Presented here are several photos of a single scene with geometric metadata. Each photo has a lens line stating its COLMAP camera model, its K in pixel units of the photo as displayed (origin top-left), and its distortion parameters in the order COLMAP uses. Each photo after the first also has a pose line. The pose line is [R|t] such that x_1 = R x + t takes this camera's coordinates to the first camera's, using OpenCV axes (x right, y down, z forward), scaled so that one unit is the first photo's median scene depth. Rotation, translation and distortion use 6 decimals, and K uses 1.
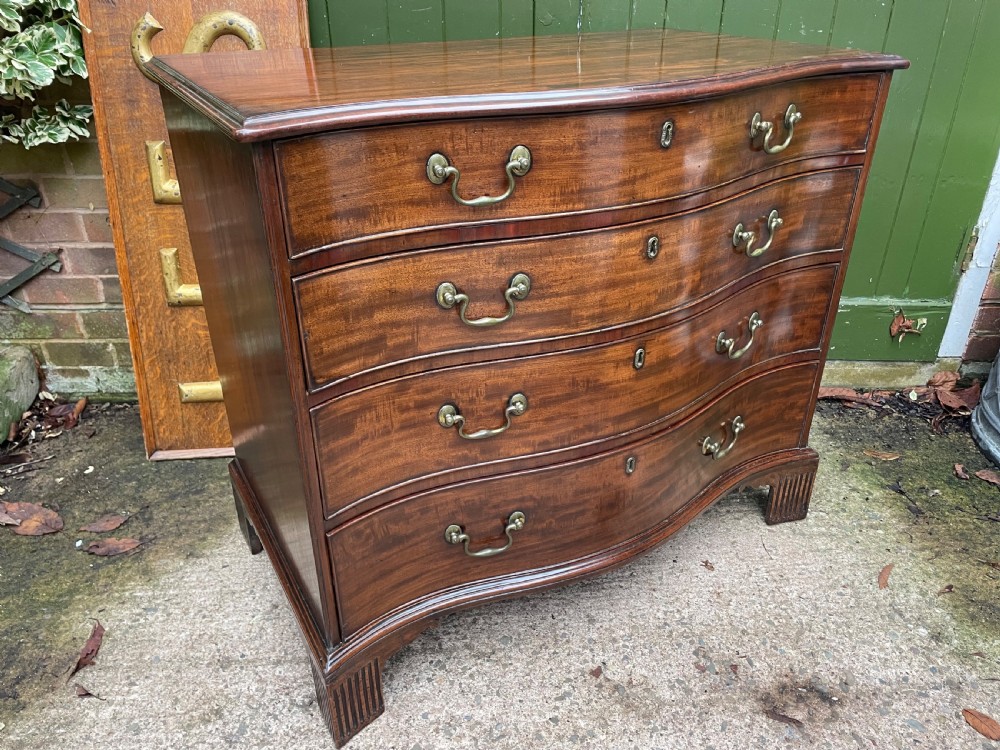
lens RADIAL K [[763.9, 0, 508.7], [0, 763.9, 372.0], [0, 0, 1]] dist [0.074028, -0.105968]
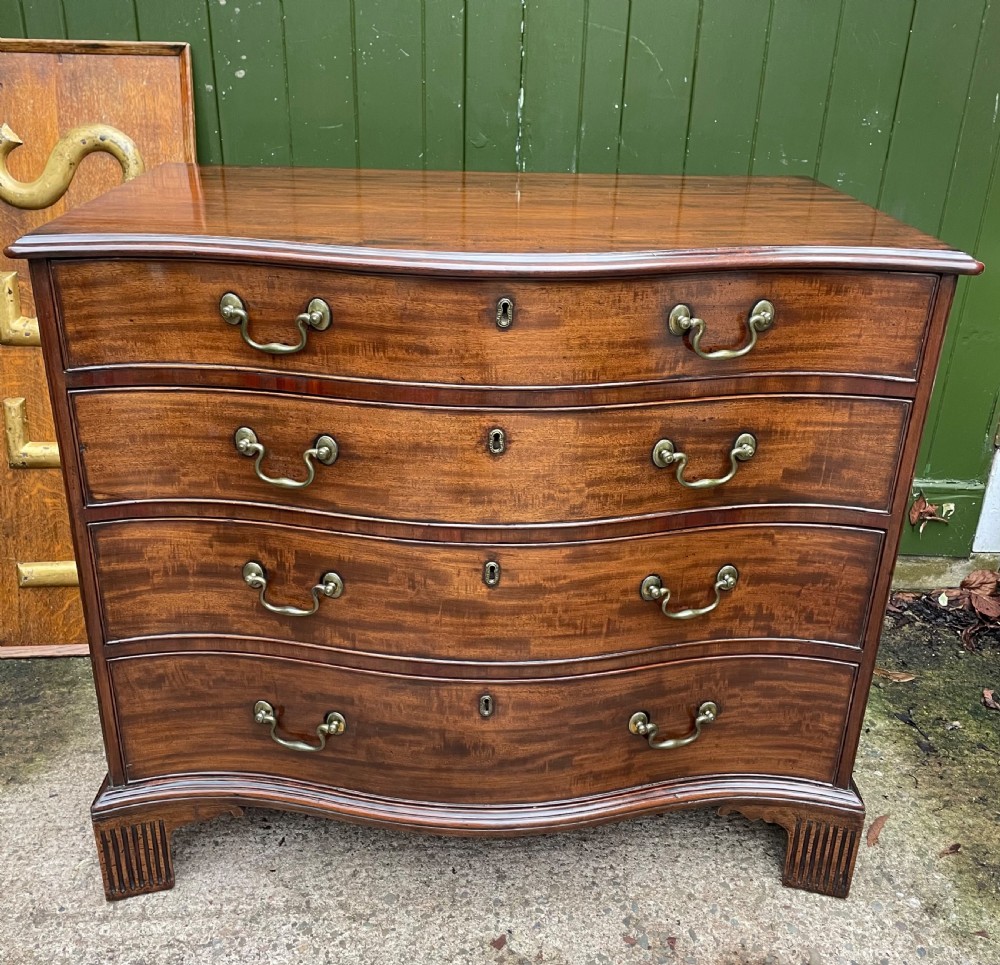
lens RADIAL K [[1026.7, 0, 488.6], [0, 1026.7, 453.3], [0, 0, 1]] dist [0.023351, 0.000000]
pose [[0.999663, 0.023983, -0.009946, 0.090649], [-0.024786, 0.995589, -0.090489, -0.016872], [0.007732, 0.090705, 0.995848, -0.101458]]
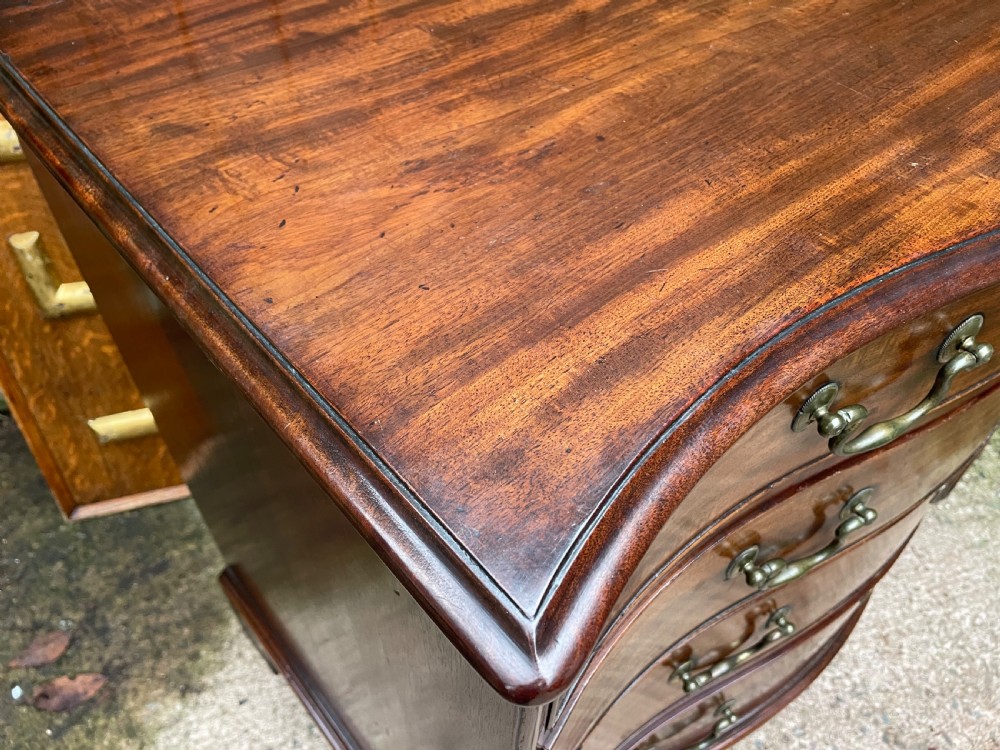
lens RADIAL K [[763.9, 0, 506.1], [0, 763.9, 374.5], [0, 0, 1]] dist [0.074028, -0.105968]
pose [[0.982473, -0.124250, 0.138960, -0.196220], [0.072203, 0.940924, 0.330831, -0.269085], [-0.171856, -0.314999, 0.933403, 0.396477]]
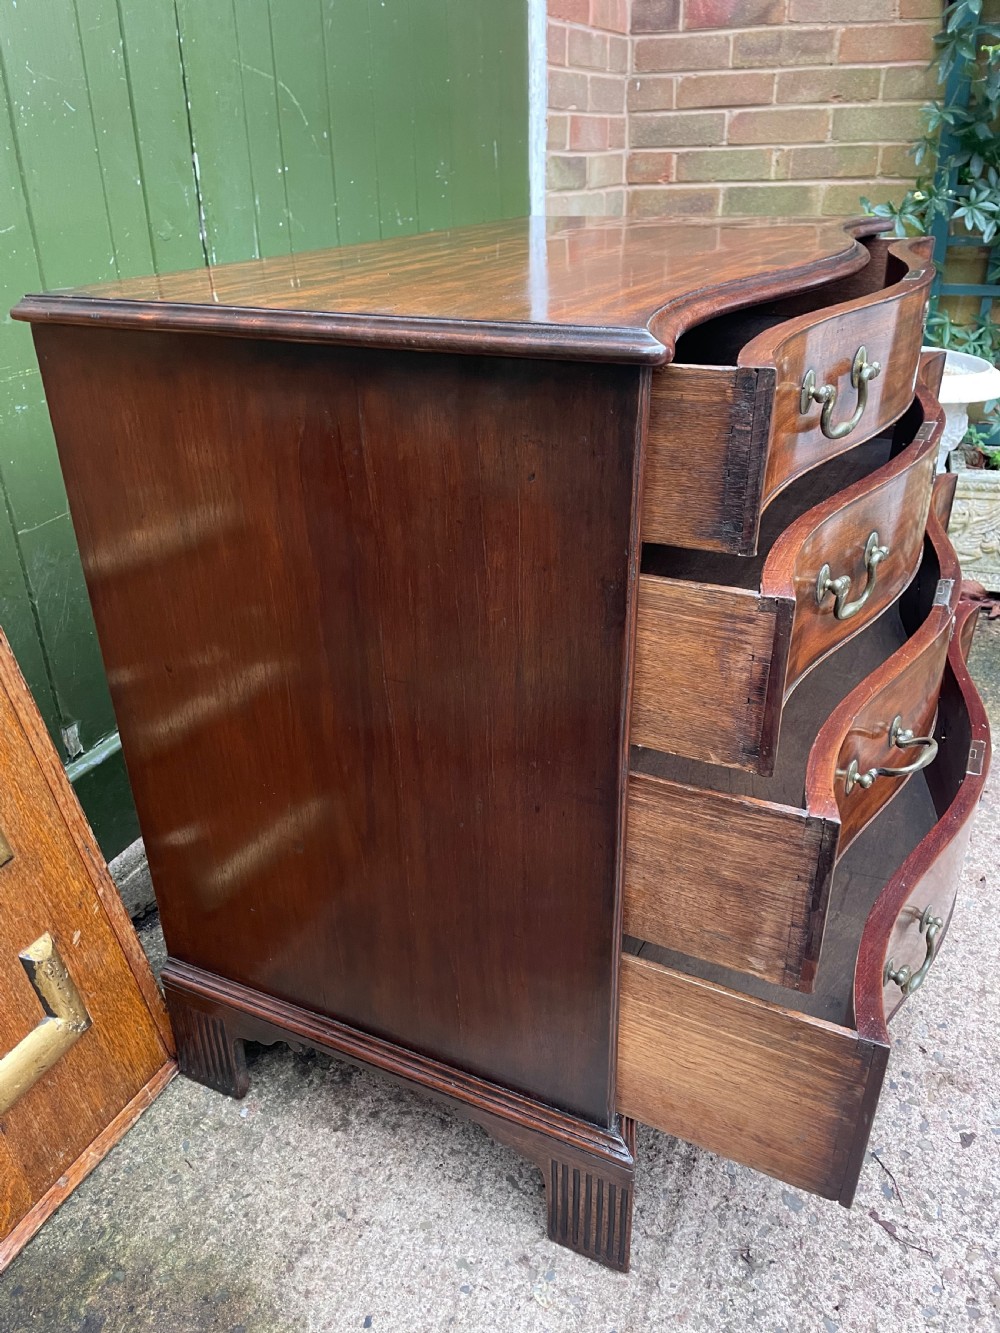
lens RADIAL K [[1018.3, 0, 494.3], [0, 1018.3, 666.6], [0, 0, 1]] dist [0.074028, -0.105968]
pose [[0.477862, -0.411934, 0.775860, -0.701025], [0.445019, 0.875026, 0.190492, -0.218919], [-0.757367, 0.254244, 0.601461, 0.448860]]
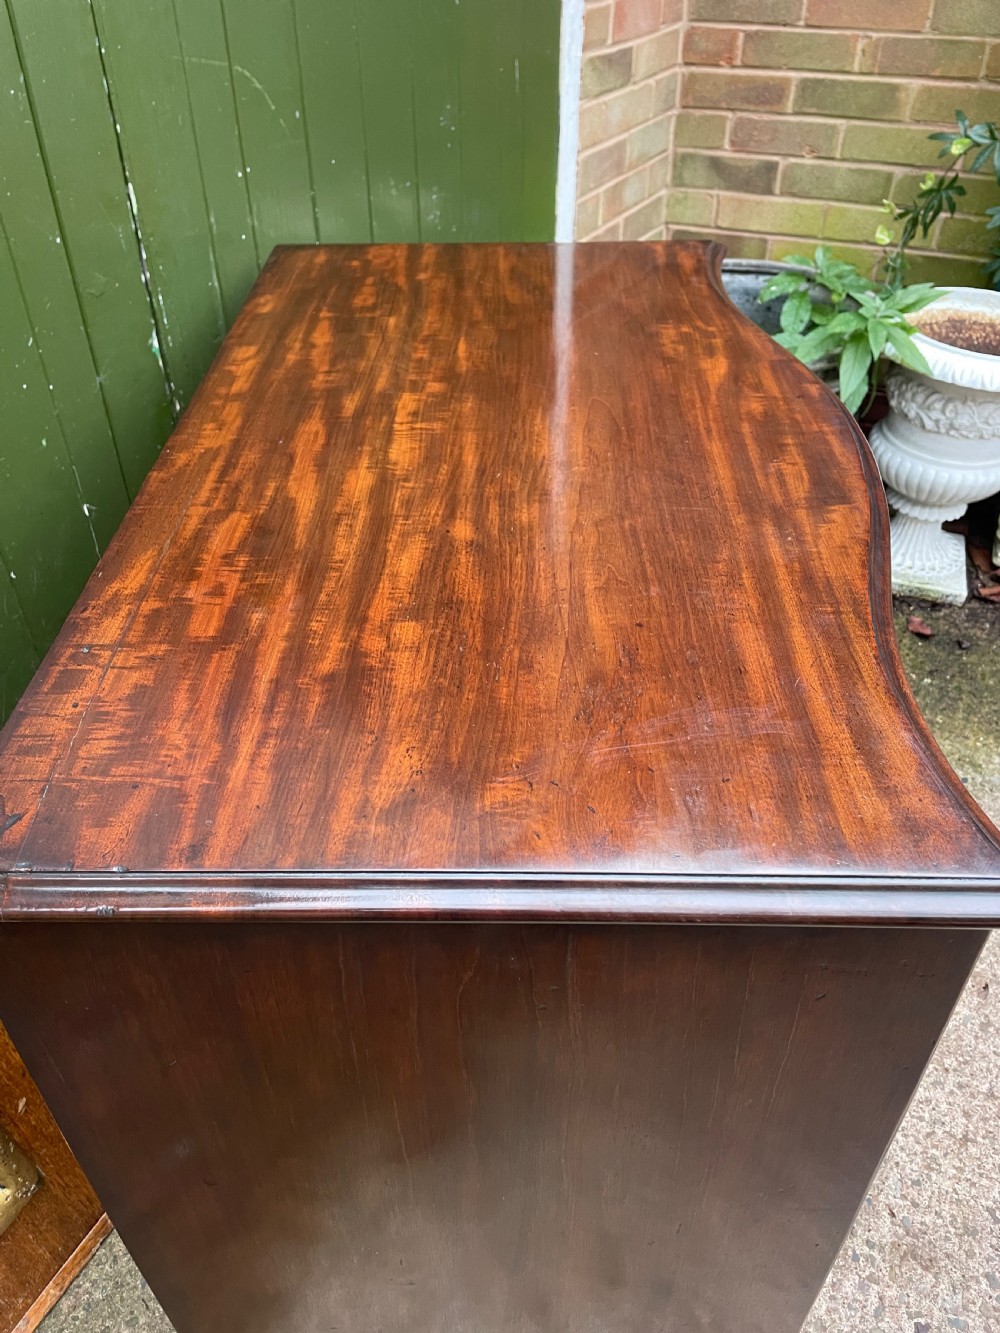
lens RADIAL K [[1018.3, 0, 491.3], [0, 1018.3, 656.1], [0, 0, 1]] dist [0.074028, -0.105968]
pose [[0.526479, -0.540987, 0.655861, -0.462882], [0.422563, 0.835904, 0.350292, -0.434742], [-0.737740, 0.092721, 0.668687, 0.413117]]
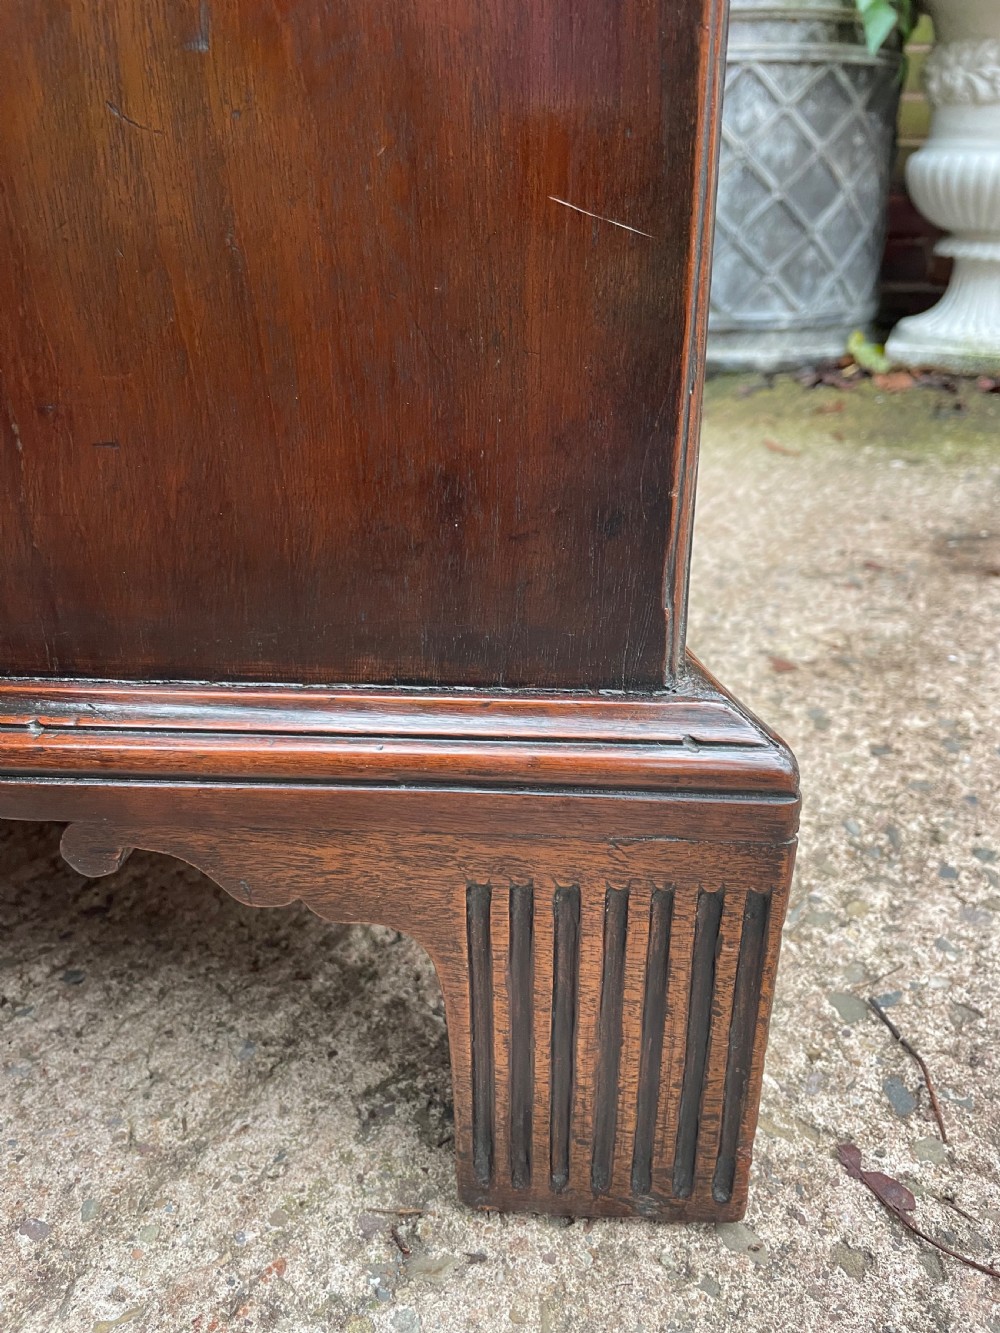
lens RADIAL K [[1018.3, 0, 502.0], [0, 1018.3, 687.2], [0, 0, 1]] dist [0.074028, -0.105968]
pose [[0.569679, -0.367827, 0.734962, -0.328491], [0.408152, 0.902807, 0.135464, 0.238048], [-0.713357, 0.222805, 0.664440, 0.669099]]
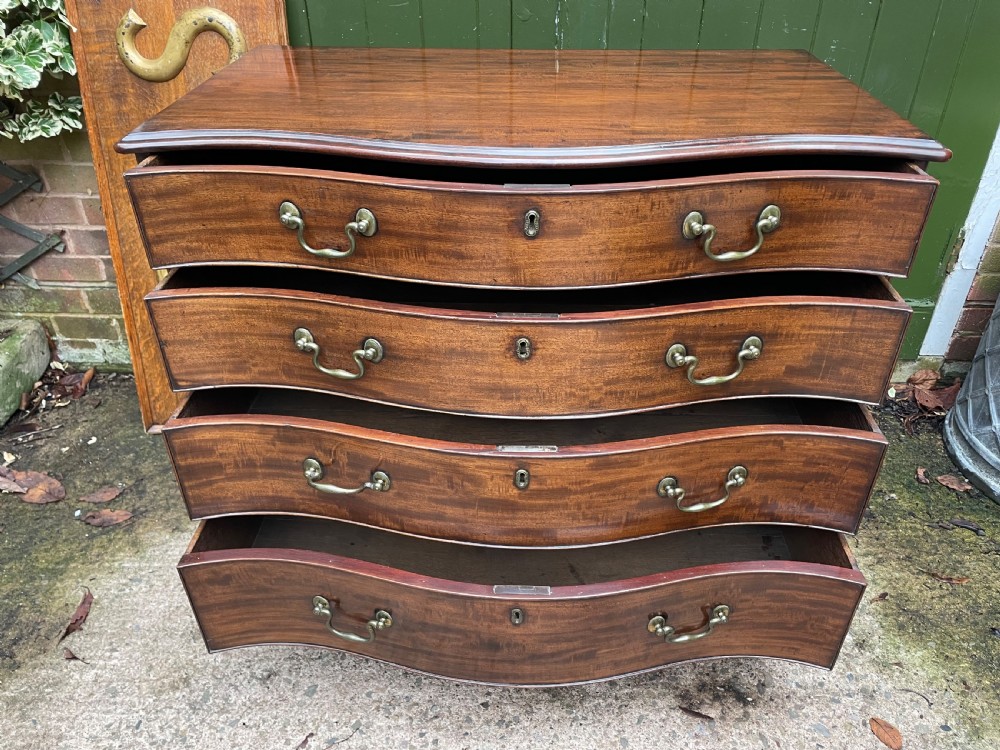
lens RADIAL K [[763.9, 0, 508.8], [0, 763.9, 377.4], [0, 0, 1]] dist [0.074028, -0.105968]
pose [[0.997919, 0.034121, -0.054715, 0.114516], [-0.029042, 0.995422, 0.091062, -0.093943], [0.057572, -0.089283, 0.994341, -0.037042]]
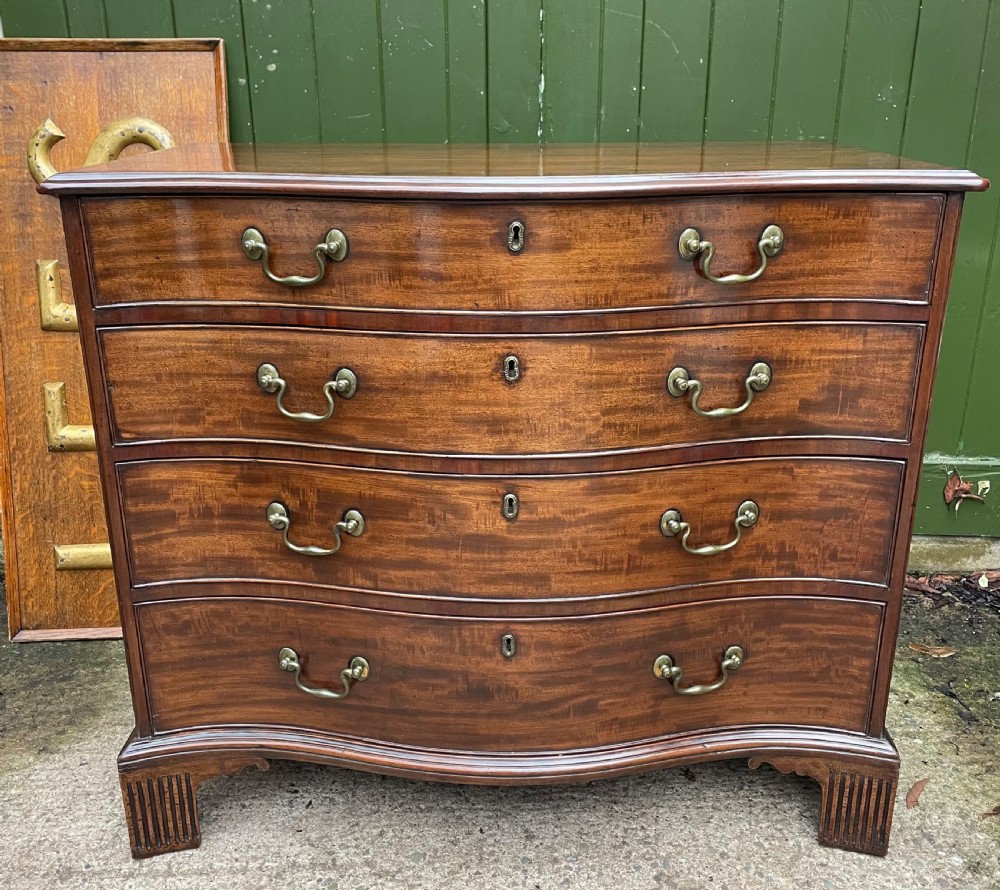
lens RADIAL K [[1024.5, 0, 499.2], [0, 1024.5, 439.1], [0, 0, 1]] dist [0.026343, 0.000000]
pose [[0.998953, 0.007512, -0.045118, 0.115804], [-0.014517, 0.987489, -0.157016, 0.083788], [0.043374, 0.157507, 0.986565, -0.098141]]
